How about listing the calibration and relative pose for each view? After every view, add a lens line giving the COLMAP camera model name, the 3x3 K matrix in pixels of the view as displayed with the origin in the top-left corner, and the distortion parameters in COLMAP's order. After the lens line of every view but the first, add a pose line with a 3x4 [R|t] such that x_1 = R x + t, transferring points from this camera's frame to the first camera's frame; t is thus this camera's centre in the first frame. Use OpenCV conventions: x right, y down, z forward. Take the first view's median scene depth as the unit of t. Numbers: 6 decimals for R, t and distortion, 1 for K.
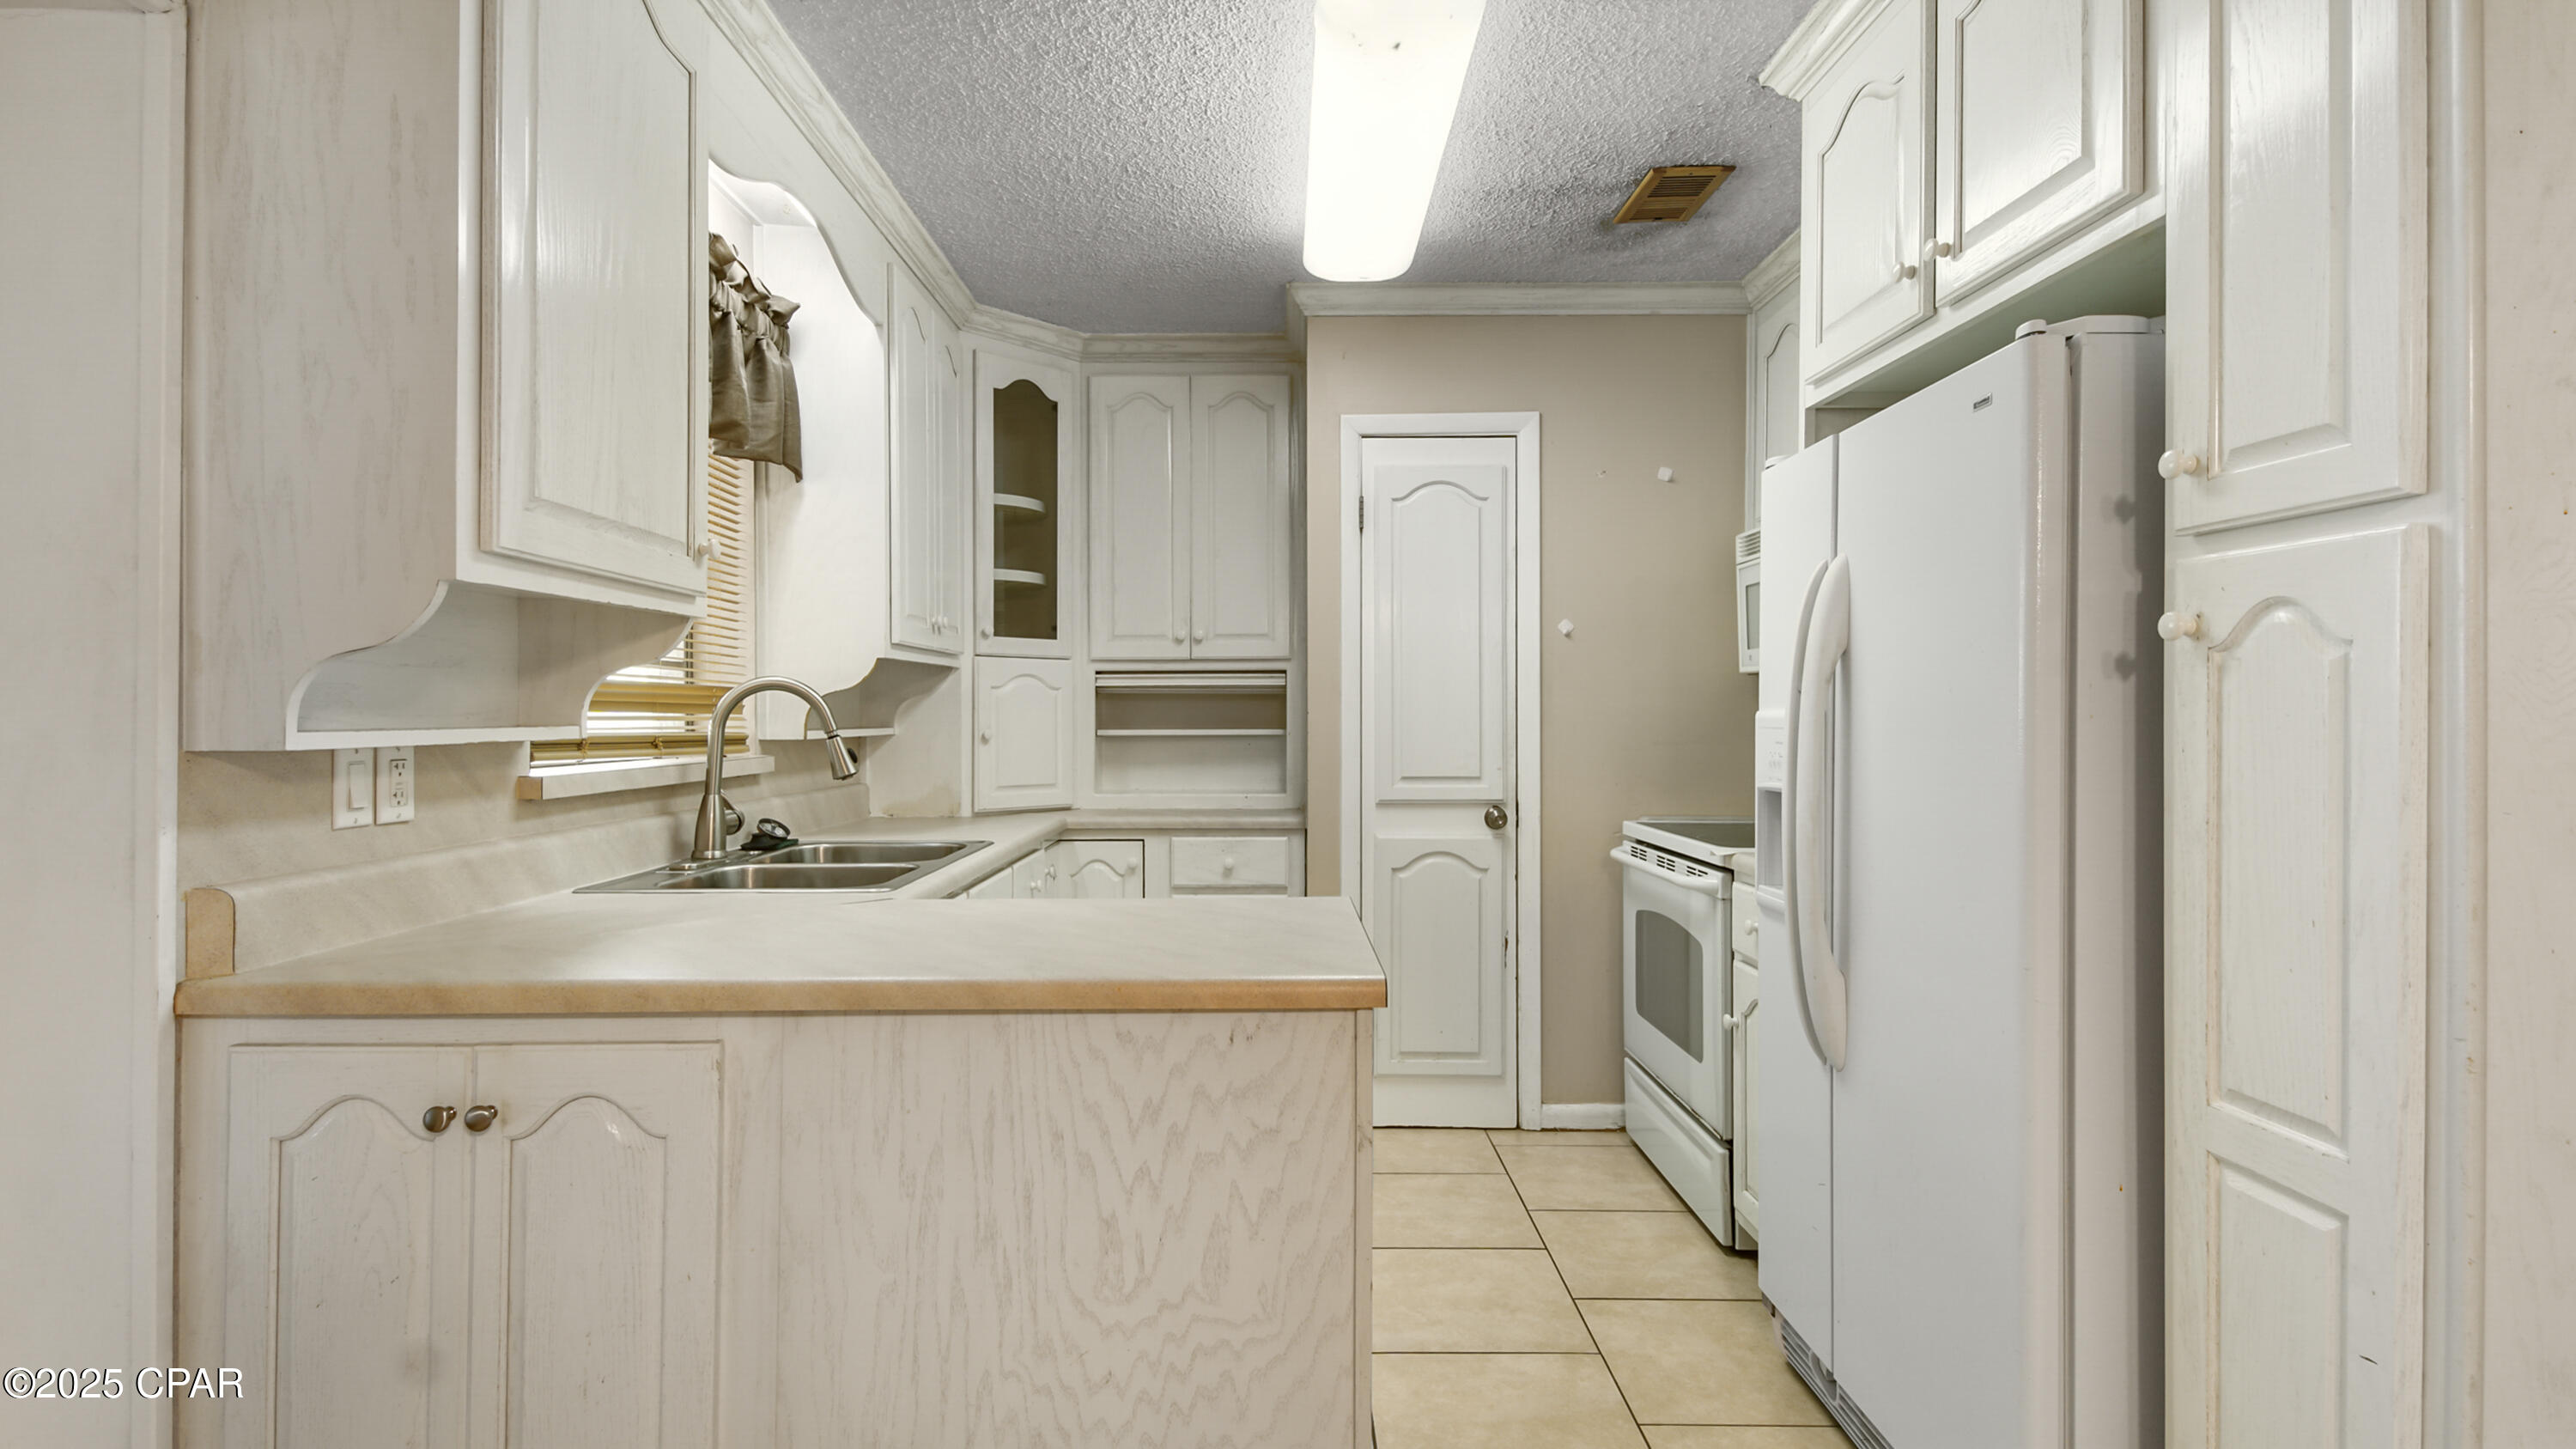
lens RADIAL K [[1245.1, 0, 1288.0], [0, 1245.1, 724.5], [0, 0, 1]] dist [-0.002430, -0.000698]
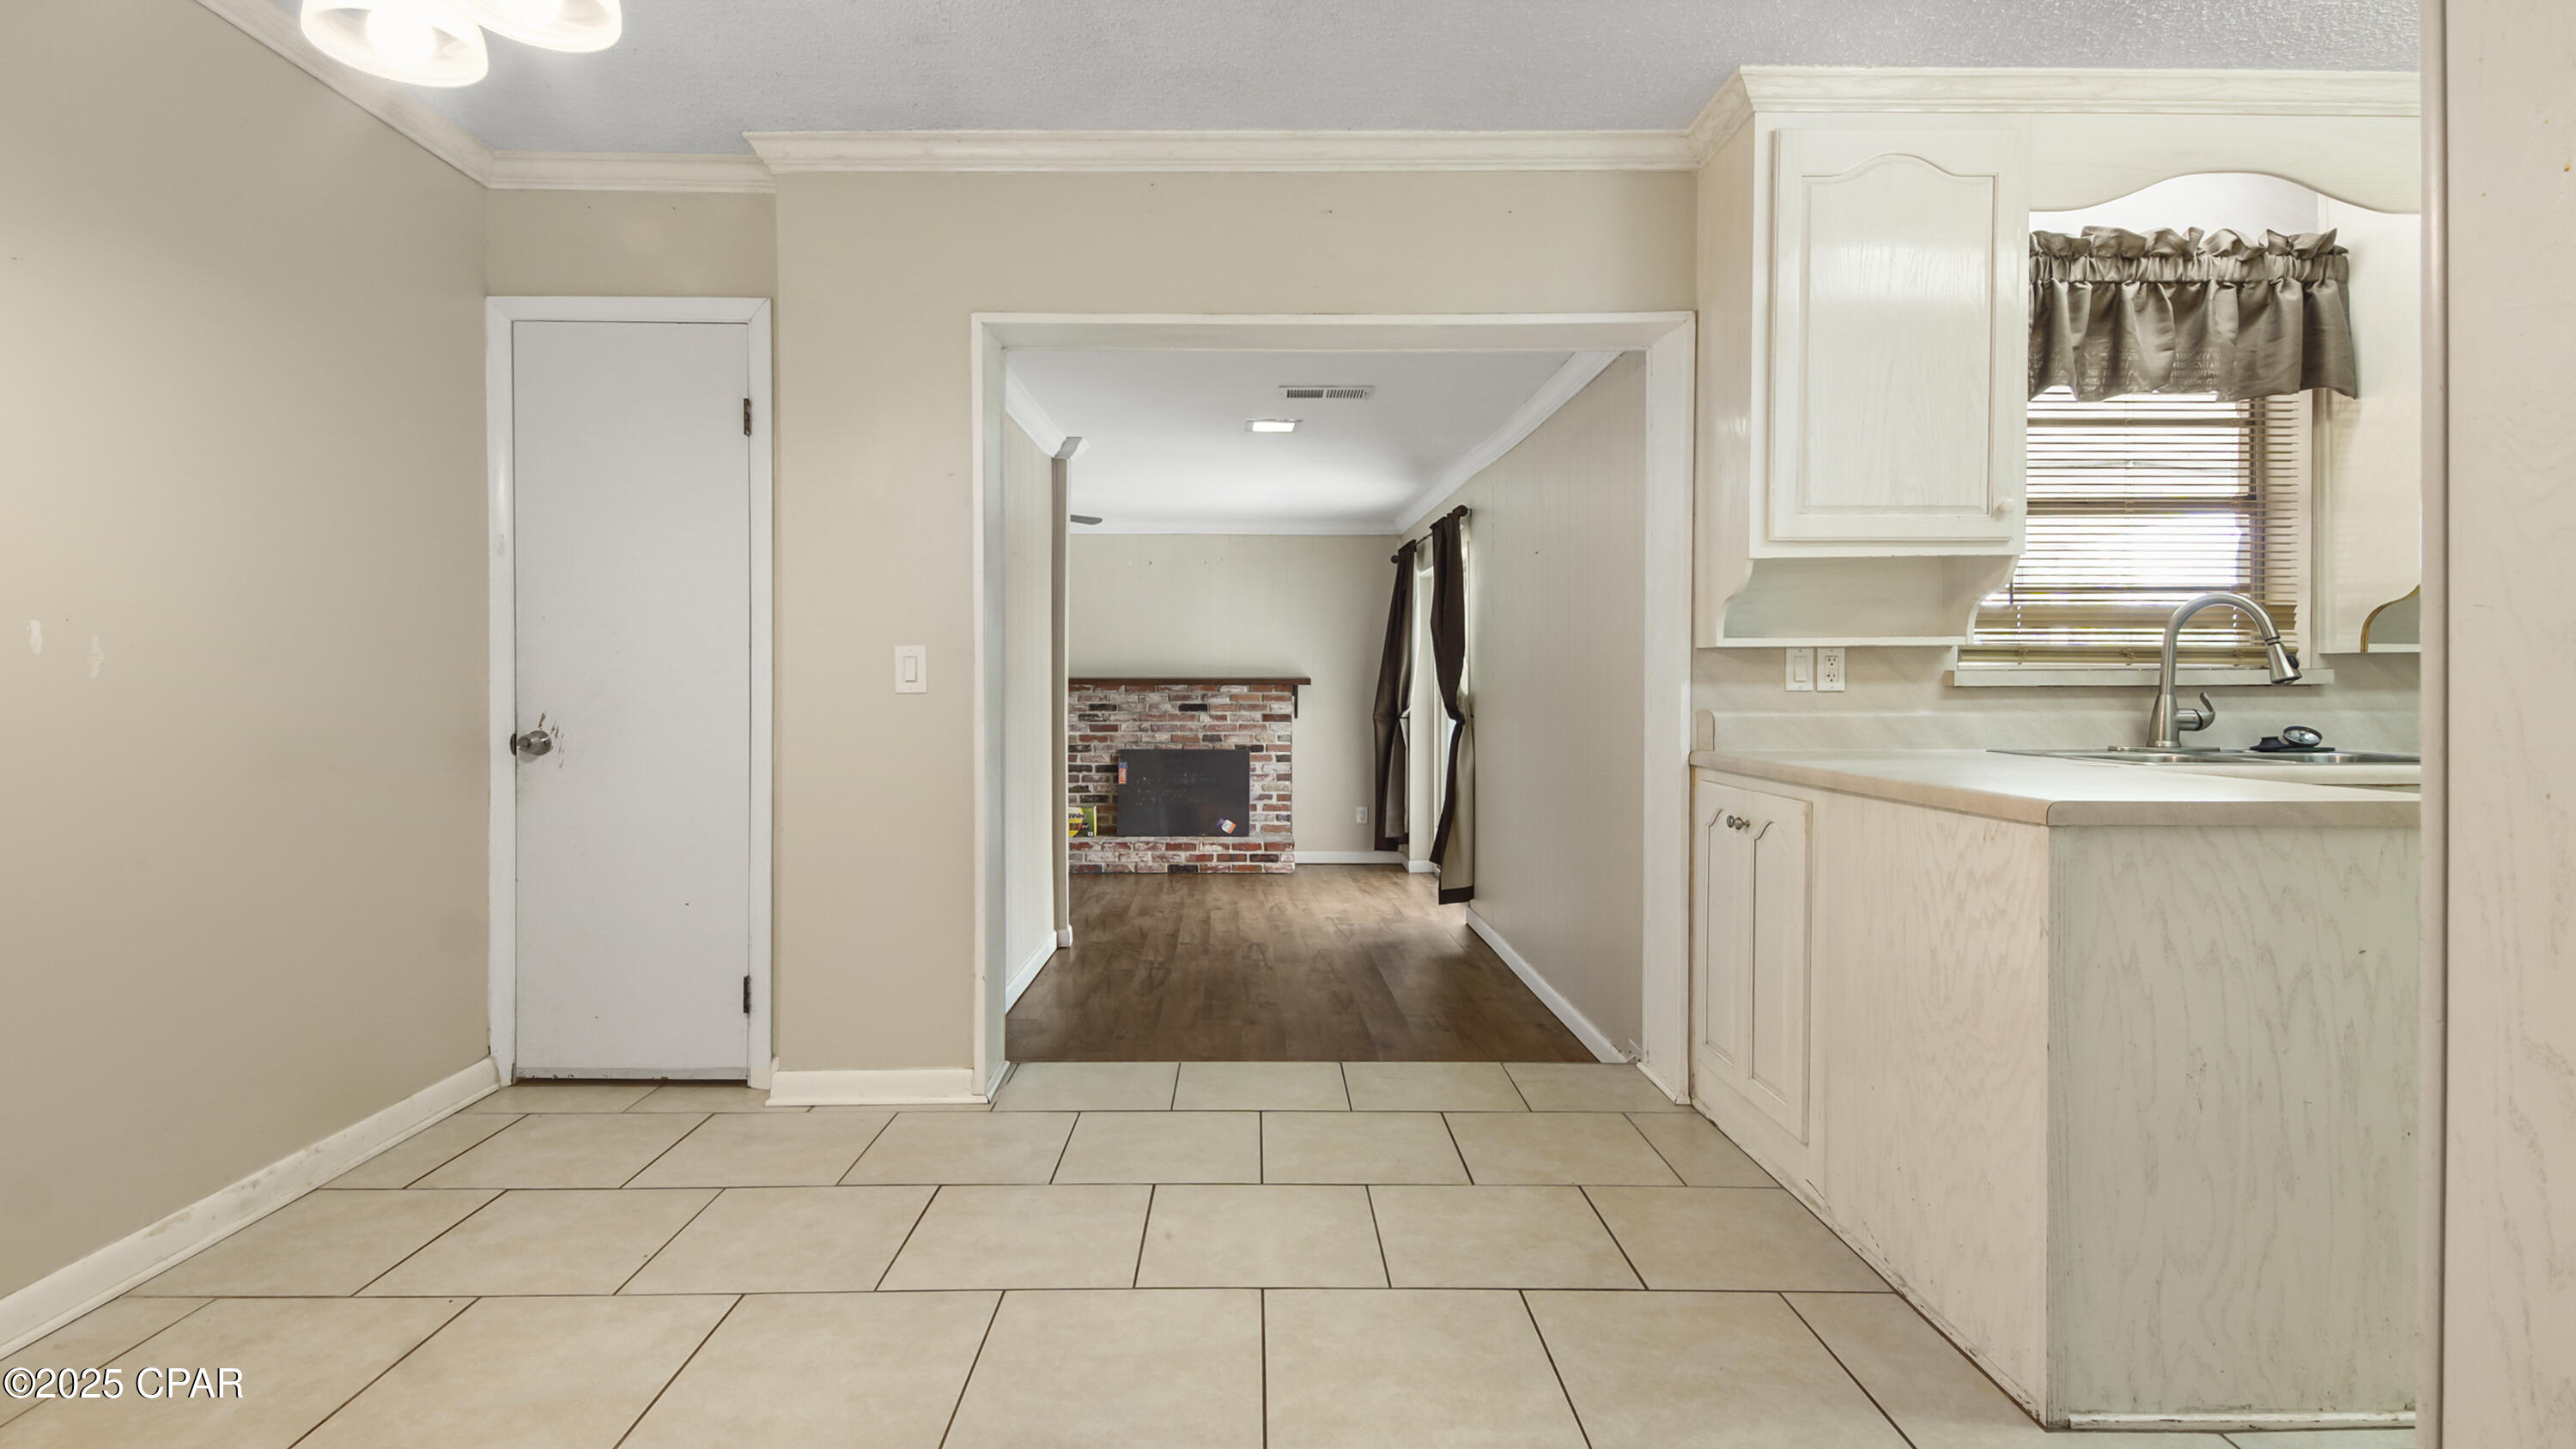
lens RADIAL K [[1226.1, 0, 1255.4], [0, 1226.1, 691.7], [0, 0, 1]] dist [0.021398, -0.000524]
pose [[-0.000259, 0.005512, -0.999985, 0.508233], [-0.006607, 0.999963, 0.005513, 0.036185], [0.999978, 0.006608, -0.000222, 0.082158]]
